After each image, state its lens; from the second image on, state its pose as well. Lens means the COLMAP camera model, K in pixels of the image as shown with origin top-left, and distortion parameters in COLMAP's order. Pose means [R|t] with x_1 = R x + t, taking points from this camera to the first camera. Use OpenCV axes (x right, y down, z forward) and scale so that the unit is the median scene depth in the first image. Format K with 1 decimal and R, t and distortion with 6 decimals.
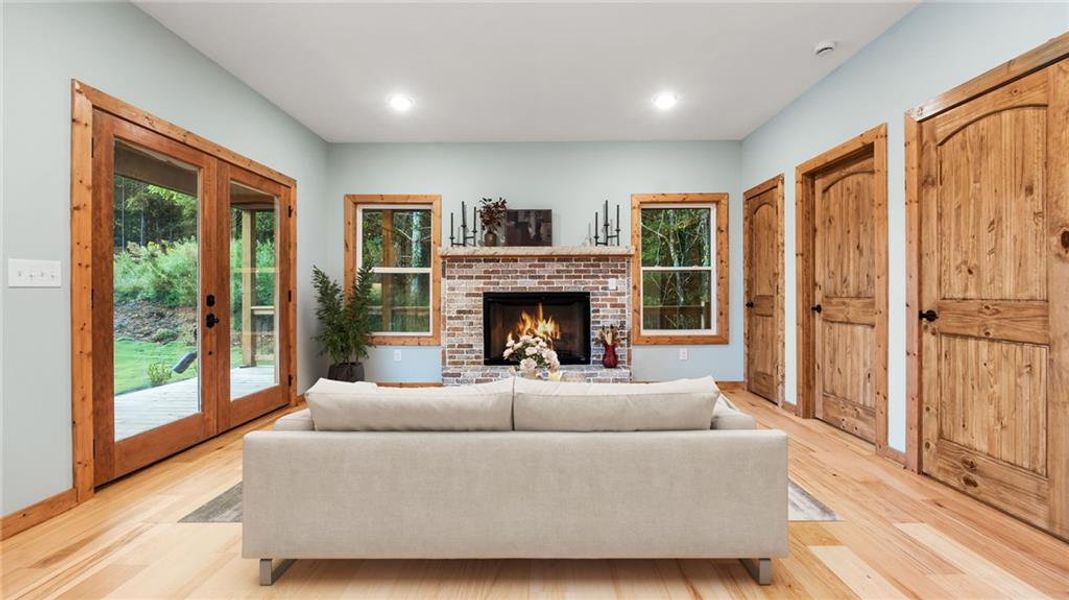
lens RADIAL K [[446.2, 0, 541.1], [0, 446.2, 295.6], [0, 0, 1]] dist [-0.011018, -0.000068]
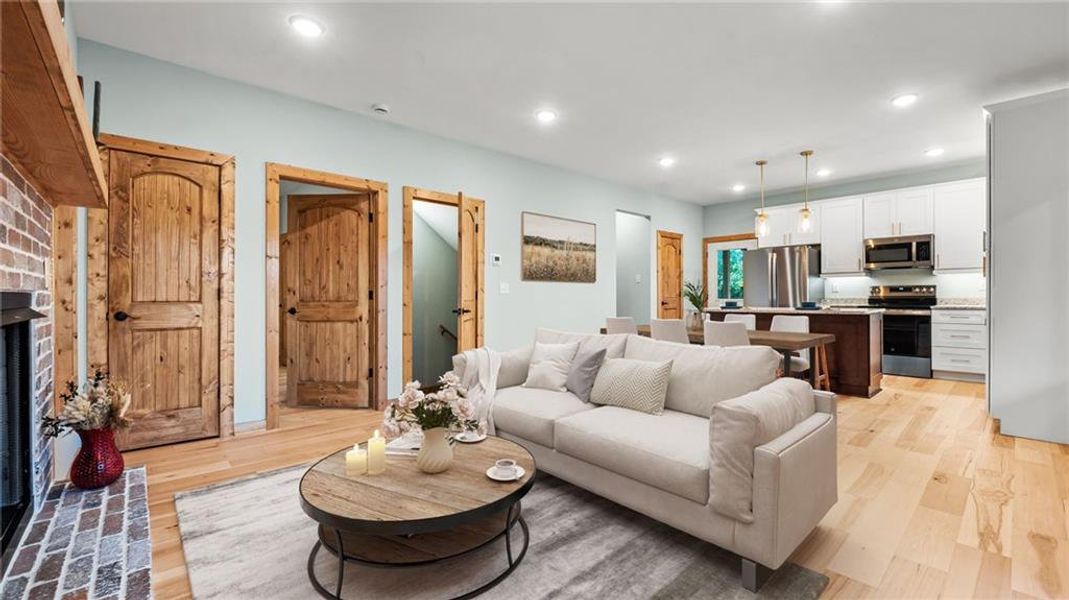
lens RADIAL K [[446.2, 0, 542.7], [0, 446.2, 299.2], [0, 0, 1]] dist [-0.011018, -0.000068]
pose [[-0.680742, 0.003238, 0.732516, -0.403496], [0.009331, 0.999947, 0.004252, -0.000955], [-0.732464, 0.009729, -0.680736, 0.979780]]
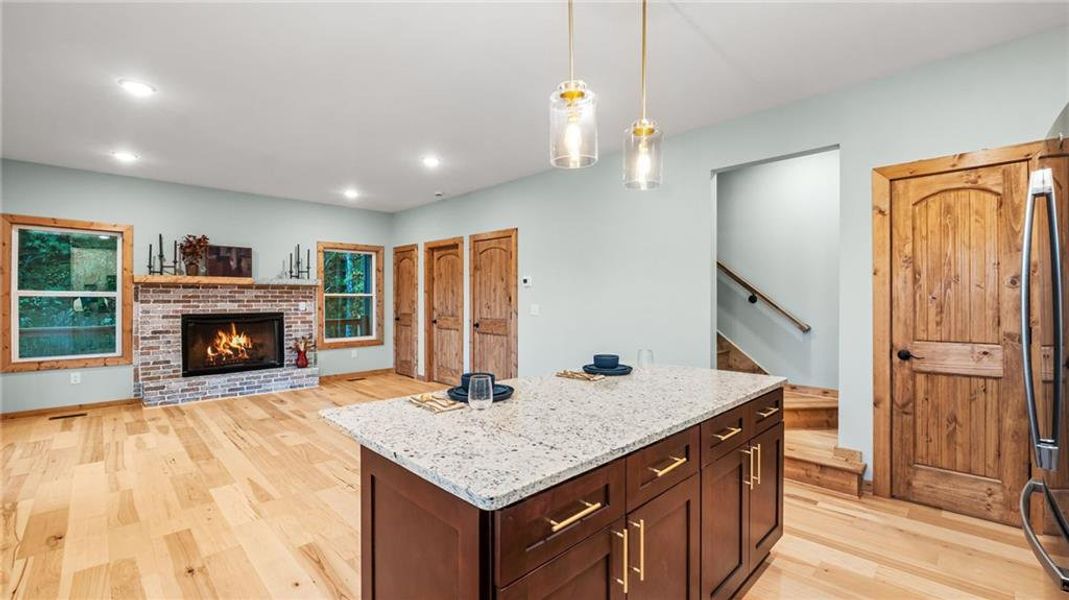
lens RADIAL K [[446.2, 0, 540.1], [0, 446.2, 298.1], [0, 0, 1]] dist [-0.011018, -0.000068]
pose [[0.703997, 0.003944, 0.710192, -0.301013], [-0.001473, 0.999991, -0.004093, -0.047948], [-0.710202, 0.001835, 0.703996, -0.481100]]
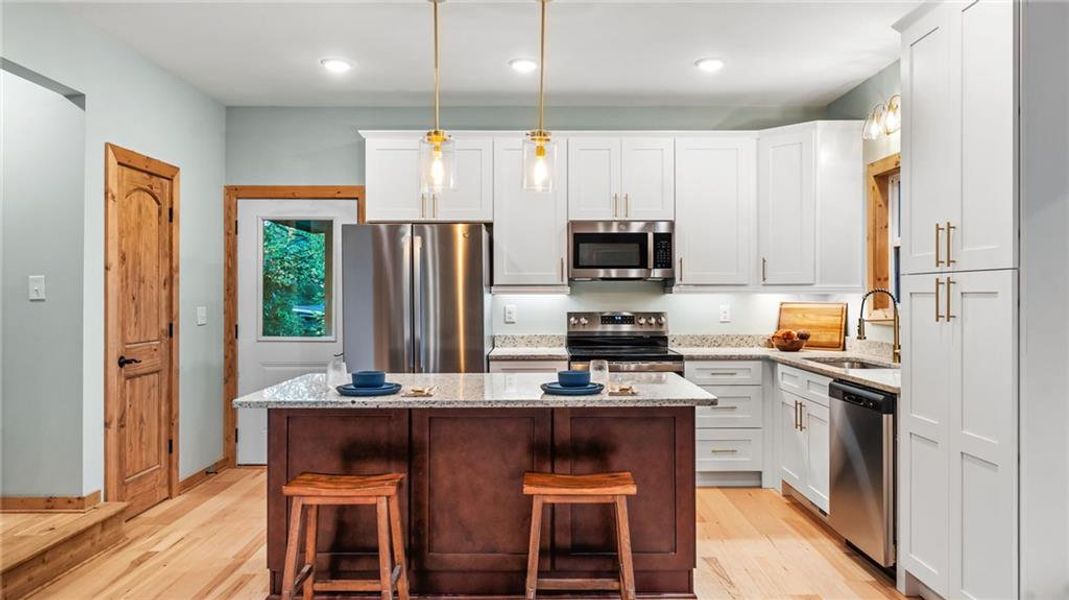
lens RADIAL K [[733.2, 0, 539.0], [0, 733.2, 295.7], [0, 0, 1]] dist [-0.024463, 0.008537]
pose [[-0.999983, 0.004307, -0.003955, -0.032889], [0.004316, 0.999988, -0.002282, -0.050070], [0.003946, -0.002299, -0.999990, 0.467600]]
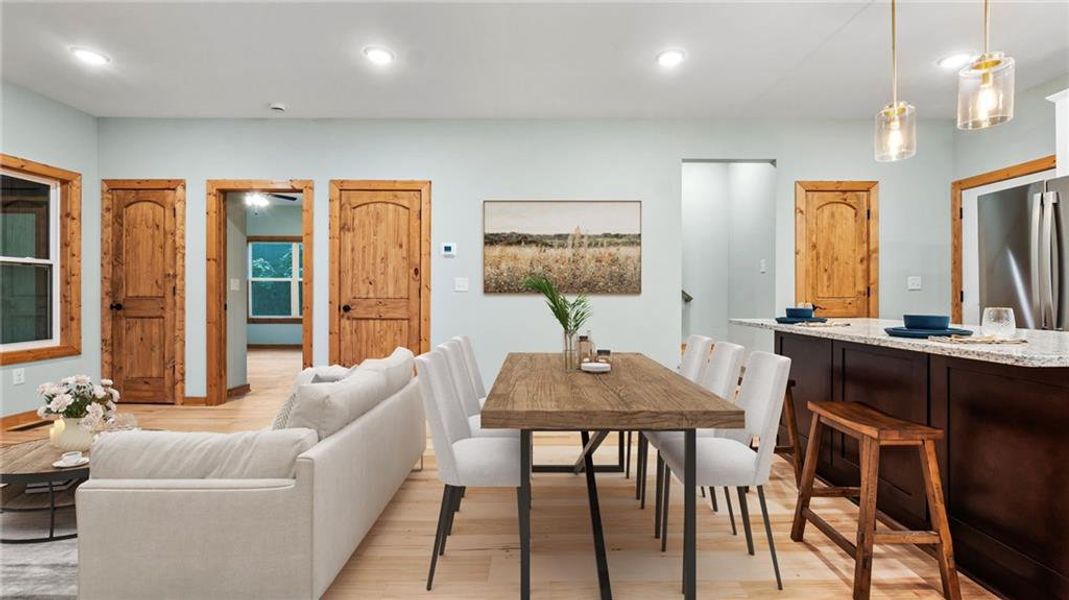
lens RADIAL K [[446.2, 0, 545.7], [0, 446.2, 295.0], [0, 0, 1]] dist [-0.011018, -0.000068]
pose [[-0.010031, 0.001305, 0.999949, -0.430466], [0.001666, 0.999998, -0.001288, -0.000781], [-0.999948, 0.001653, -0.010034, 0.139459]]
